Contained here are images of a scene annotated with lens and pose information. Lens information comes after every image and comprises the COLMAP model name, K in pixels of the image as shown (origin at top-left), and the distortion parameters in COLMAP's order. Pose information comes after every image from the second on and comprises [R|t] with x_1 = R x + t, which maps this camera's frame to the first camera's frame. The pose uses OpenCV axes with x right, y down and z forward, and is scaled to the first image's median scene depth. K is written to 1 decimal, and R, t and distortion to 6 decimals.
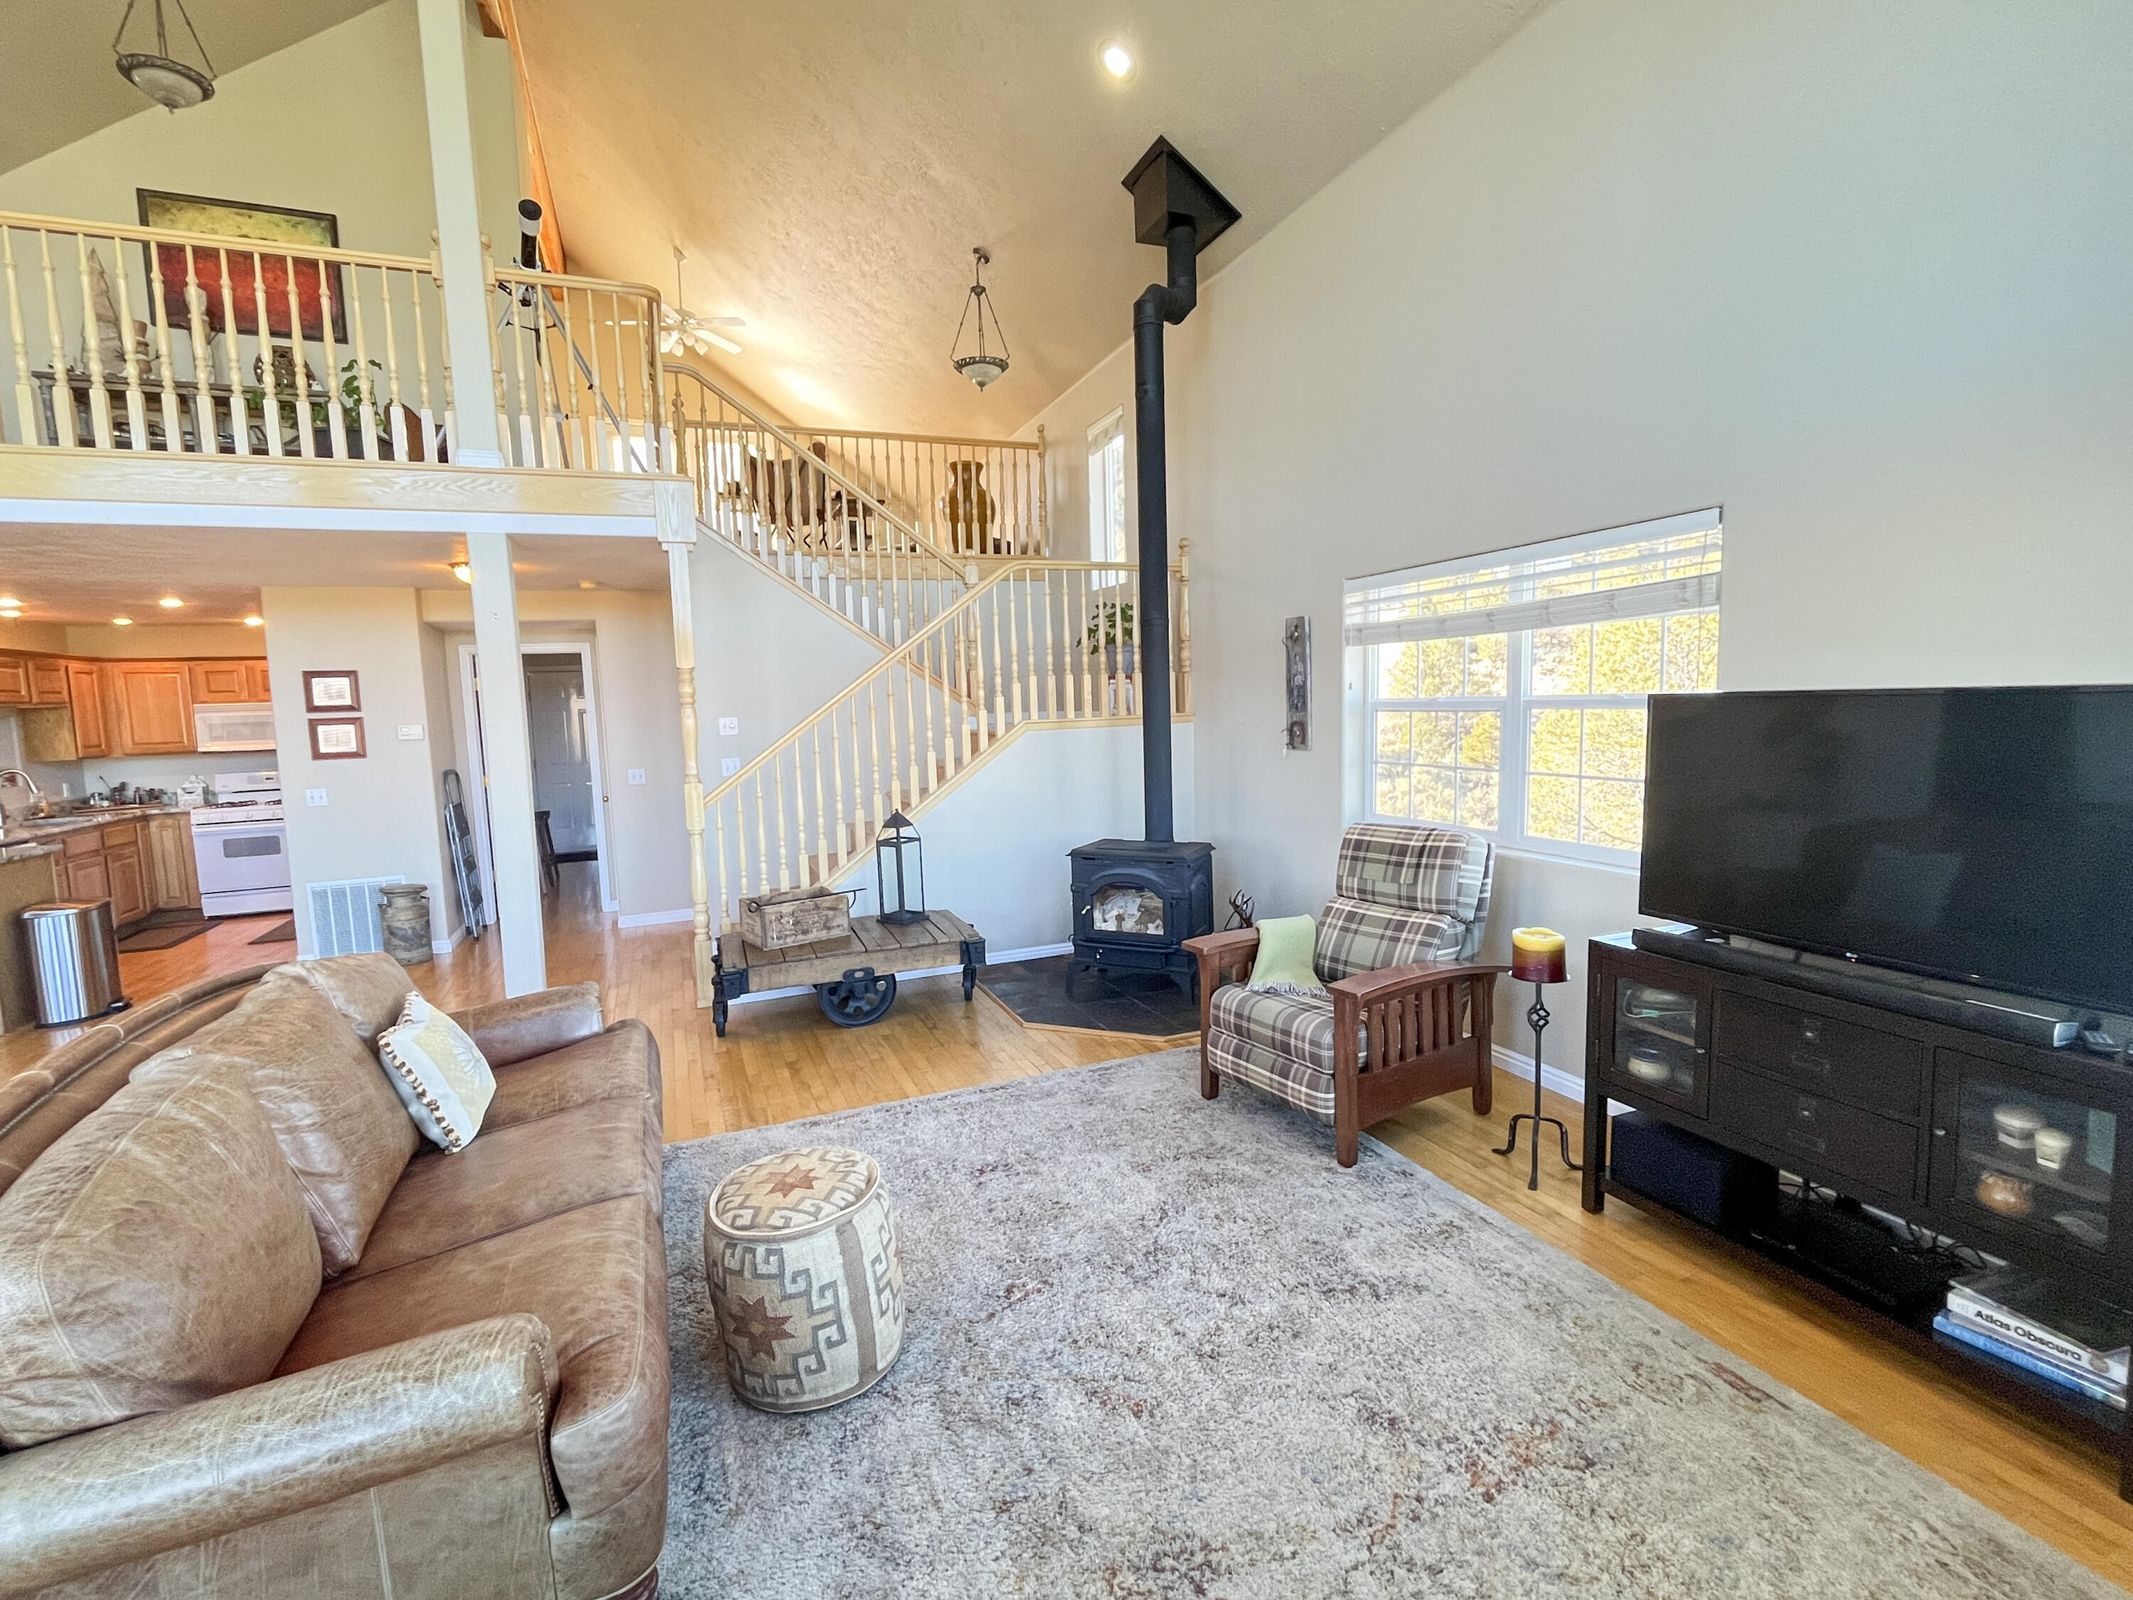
lens RADIAL K [[983.8, 0, 1069.3], [0, 983.8, 794.3], [0, 0, 1]] dist [-0.000445, 0.000273]
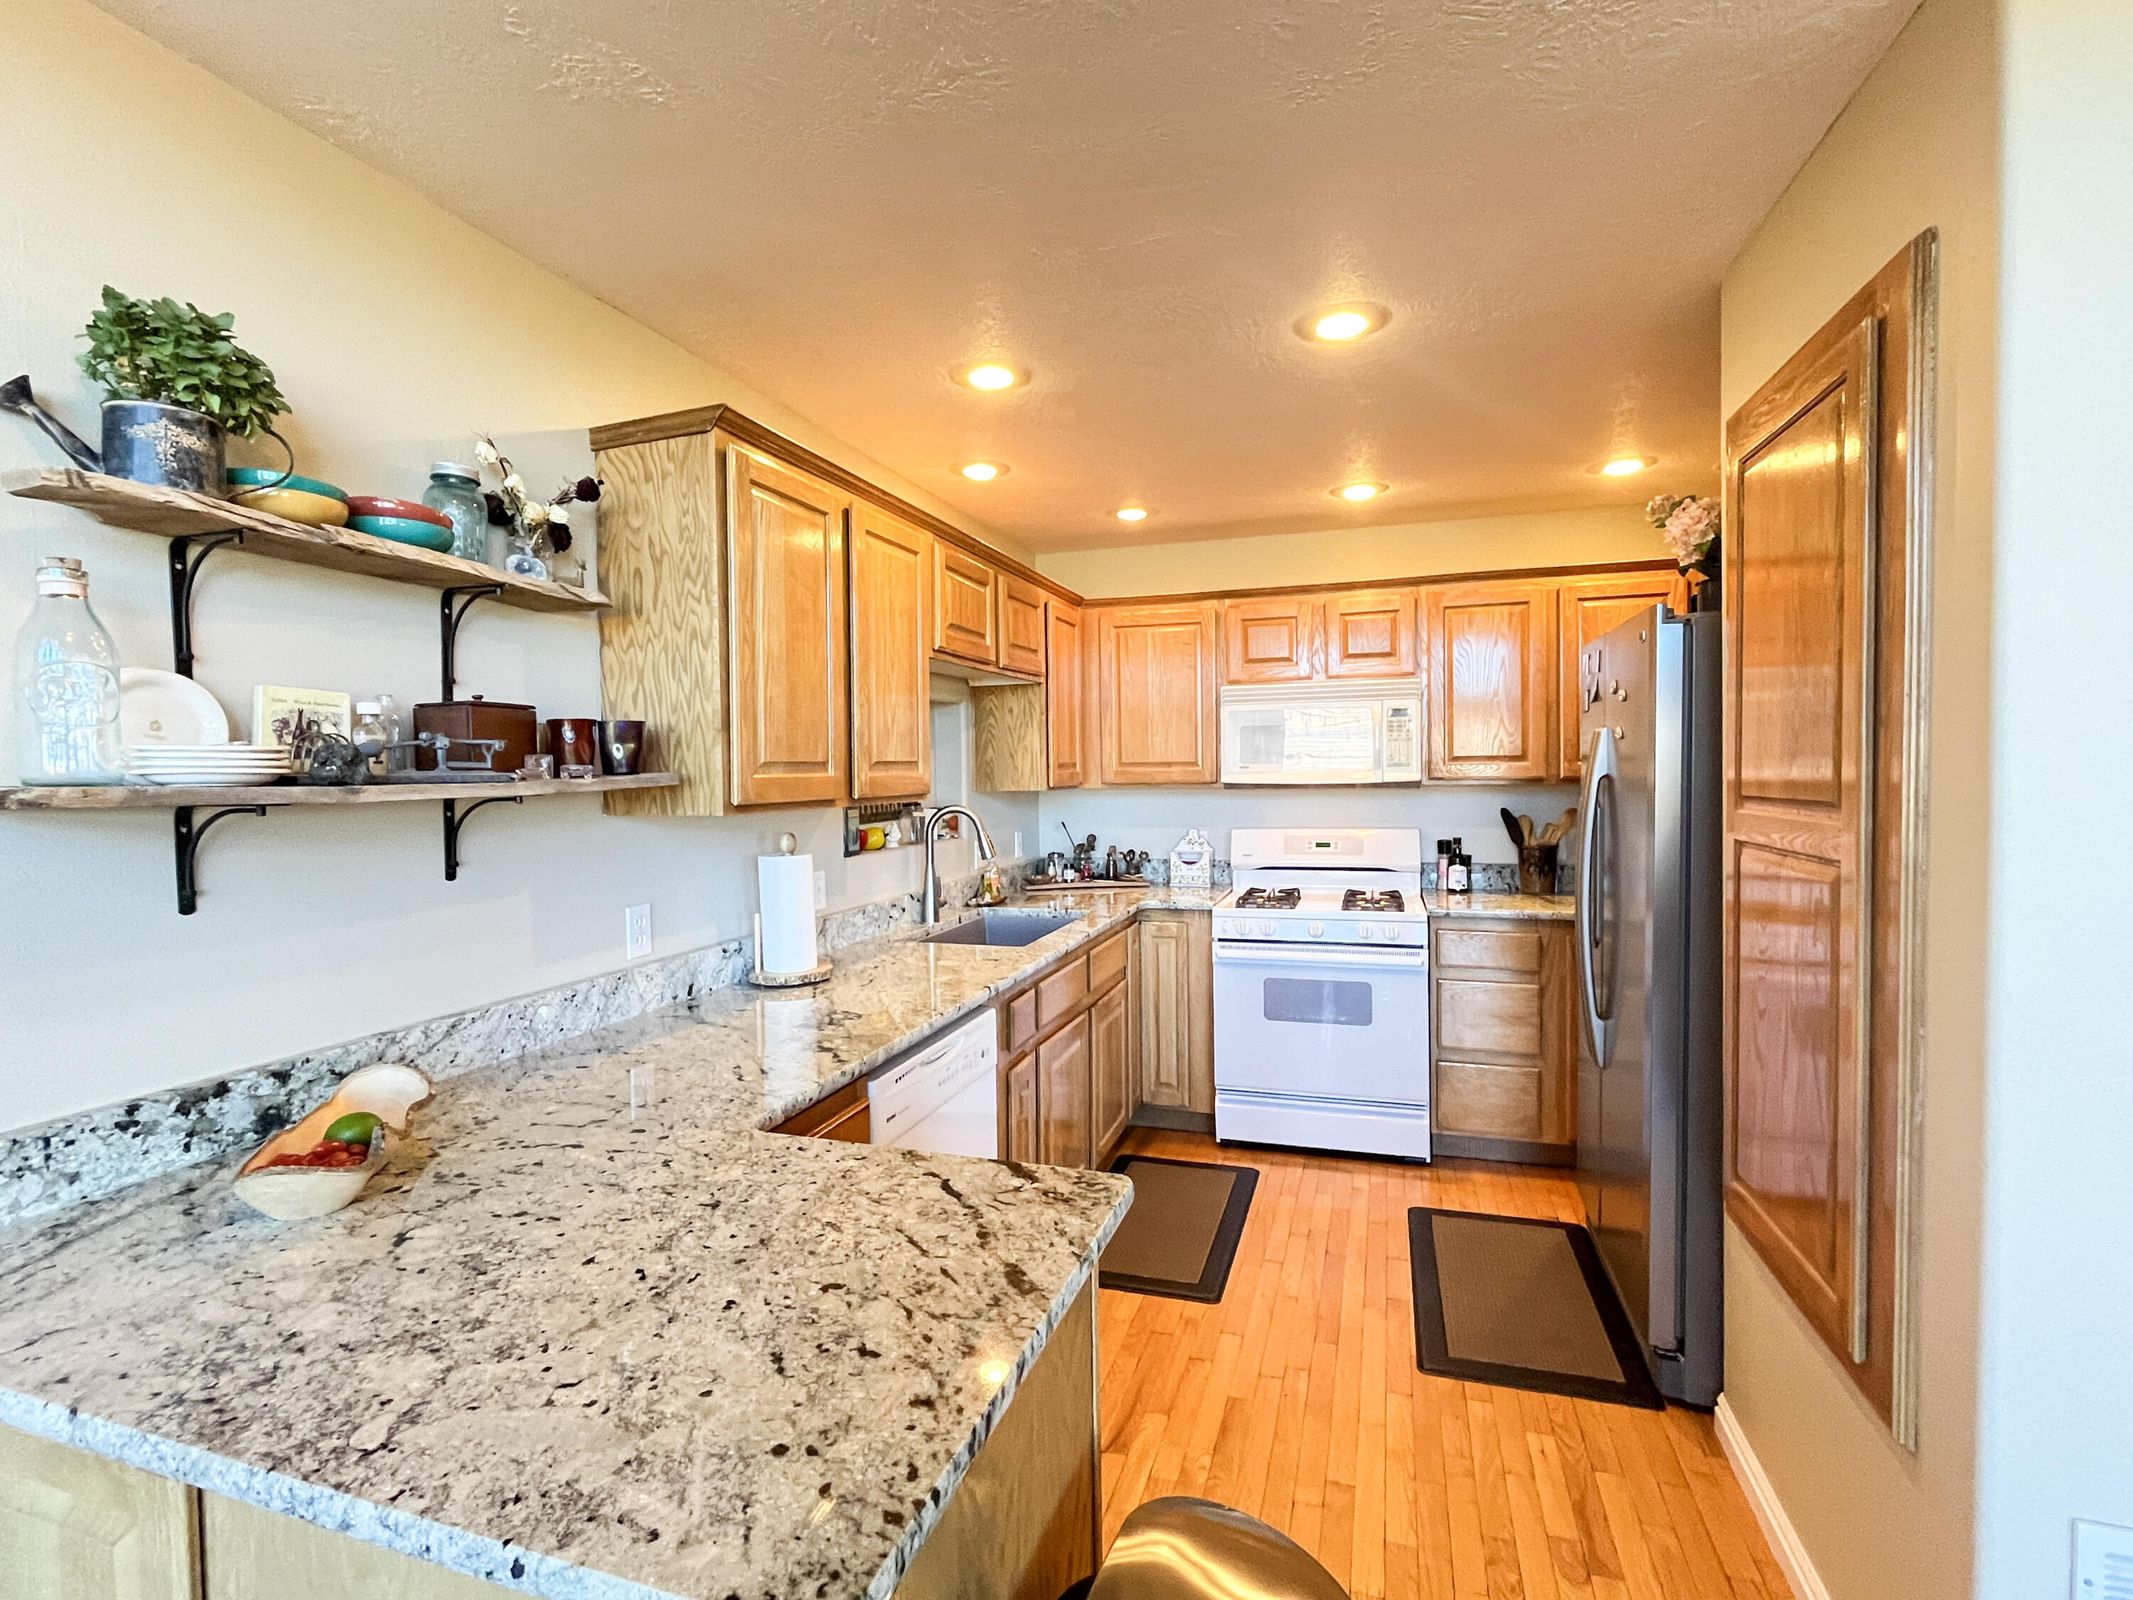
lens RADIAL K [[1034.2, 0, 1068.6], [0, 1034.2, 802.2], [0, 0, 1]] dist [-0.007878, 0.000328]
pose [[0.767228, 0.043519, -0.639896, -0.551026], [-0.076074, 0.996827, -0.023418, -0.014395], [0.636847, 0.066646, 0.768105, 0.501837]]
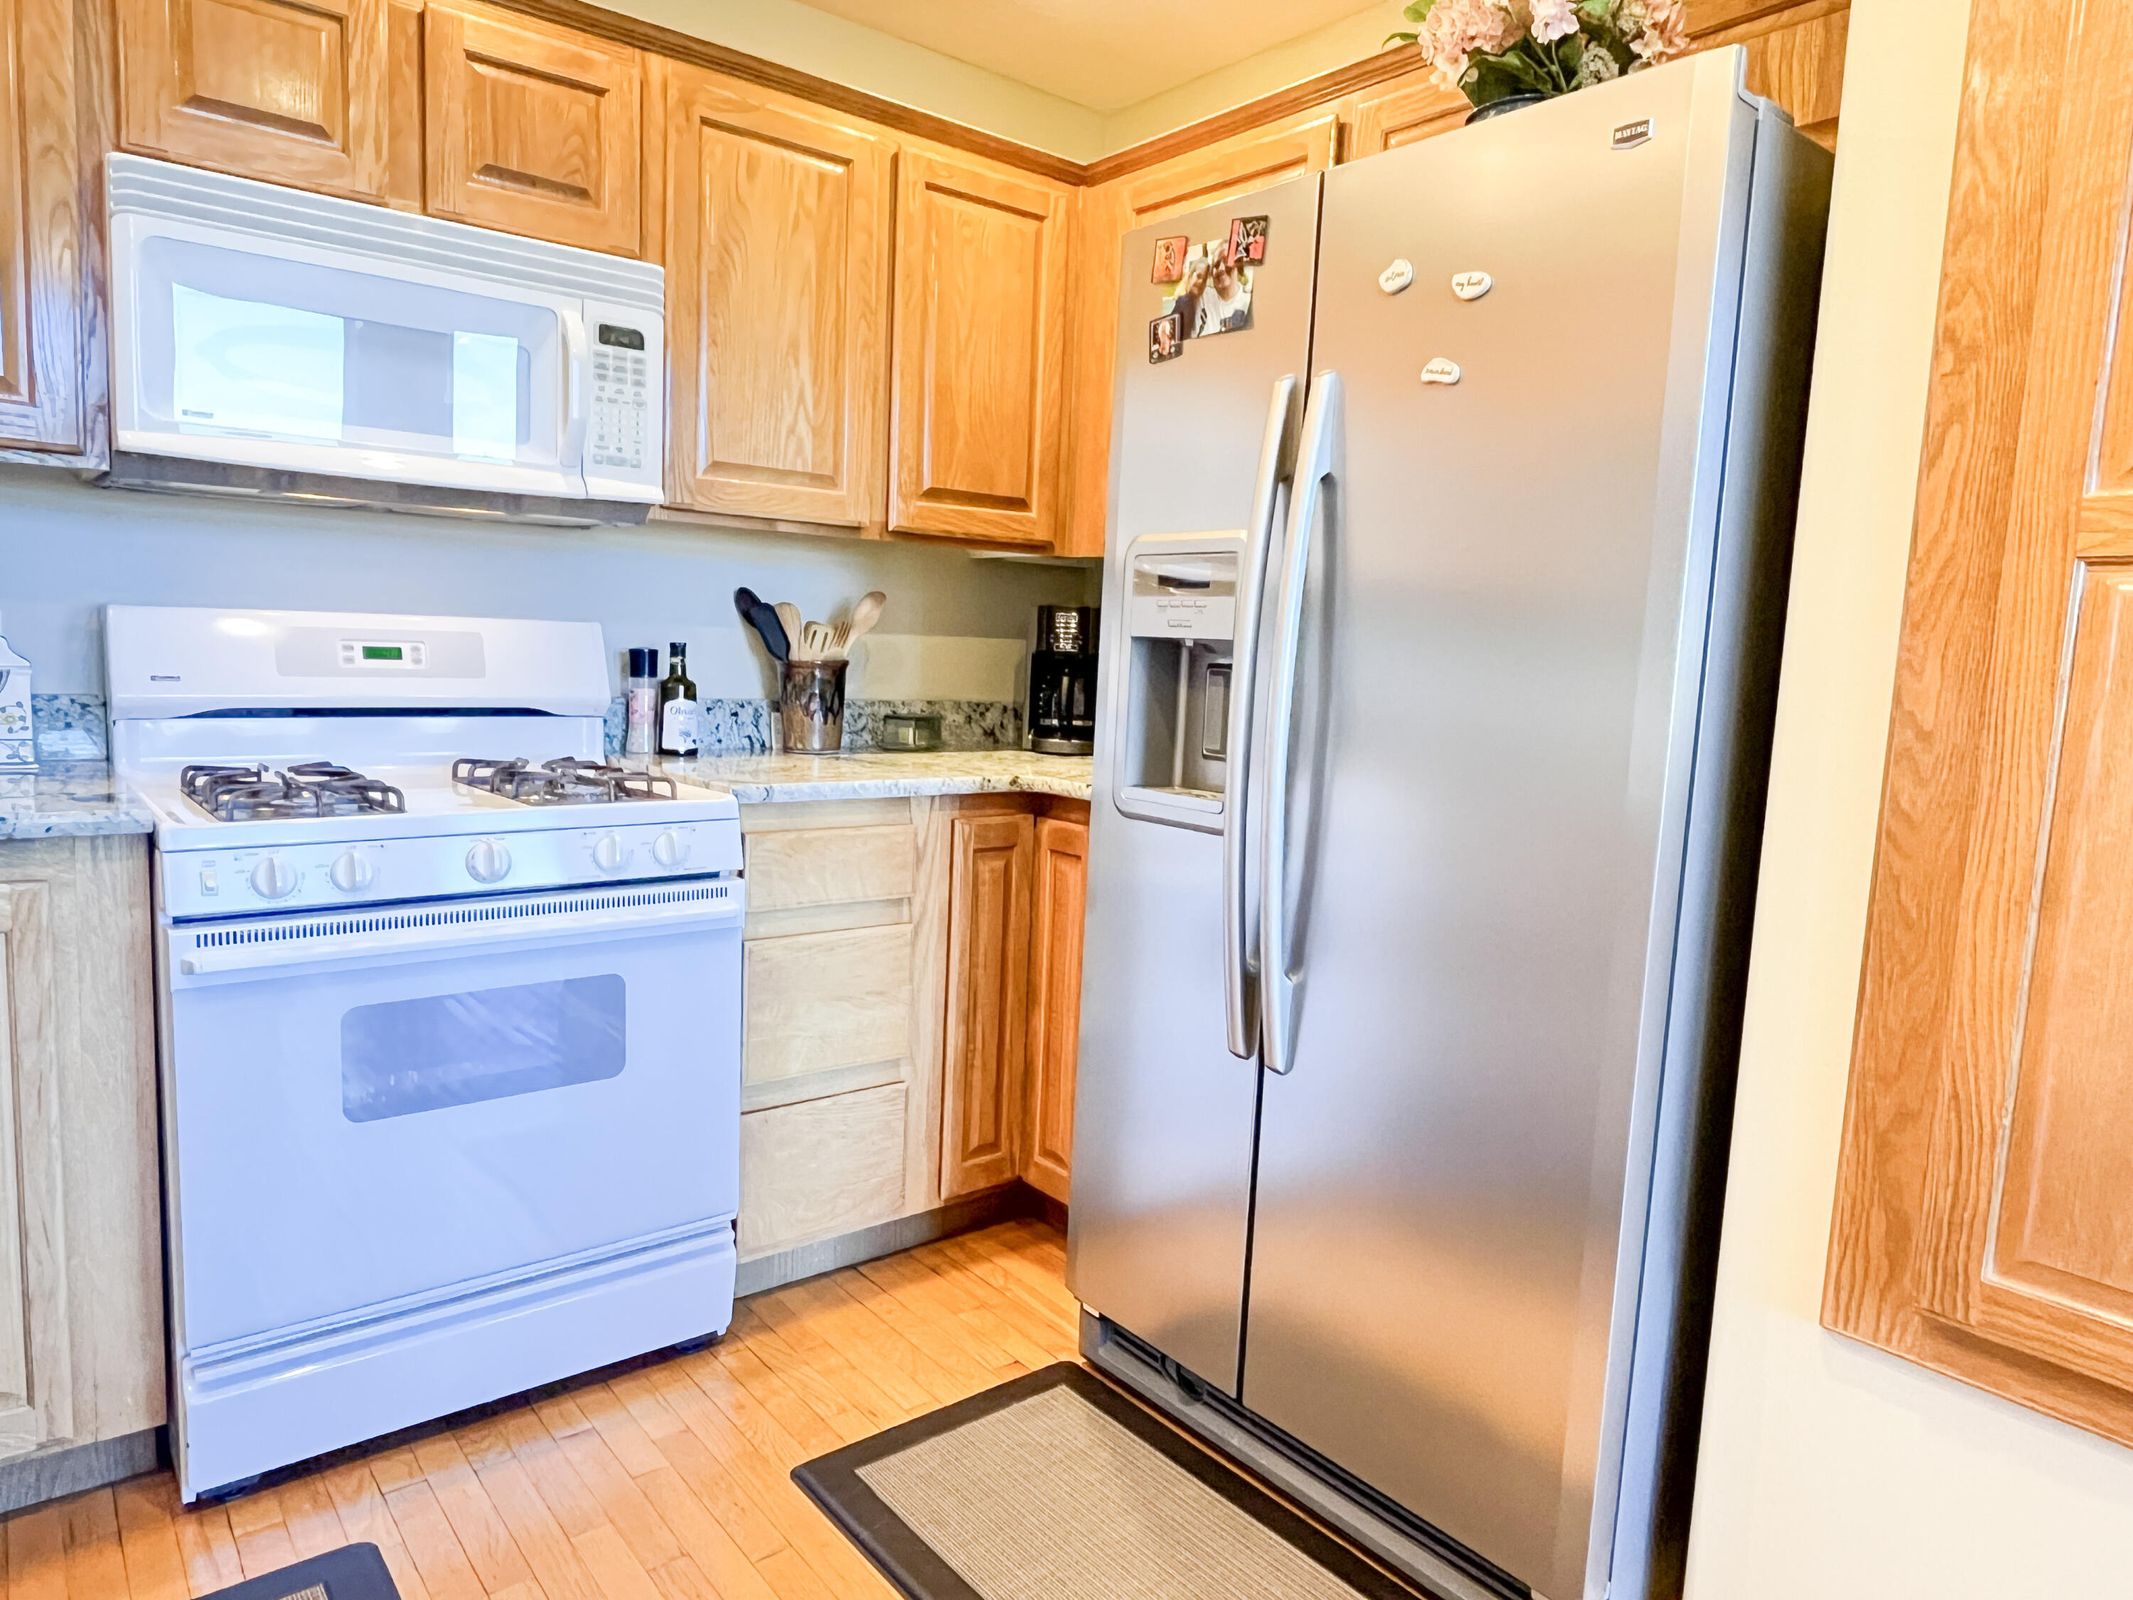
lens RADIAL K [[1344.9, 0, 1070.4], [0, 1344.9, 801.7], [0, 0, 1]] dist [-0.023289, 0.000735]
pose [[0.952690, 0.034179, 0.302016, -0.710807], [-0.040250, 0.999093, 0.013899, 0.003265], [-0.301267, -0.025398, 0.953202, 0.661102]]
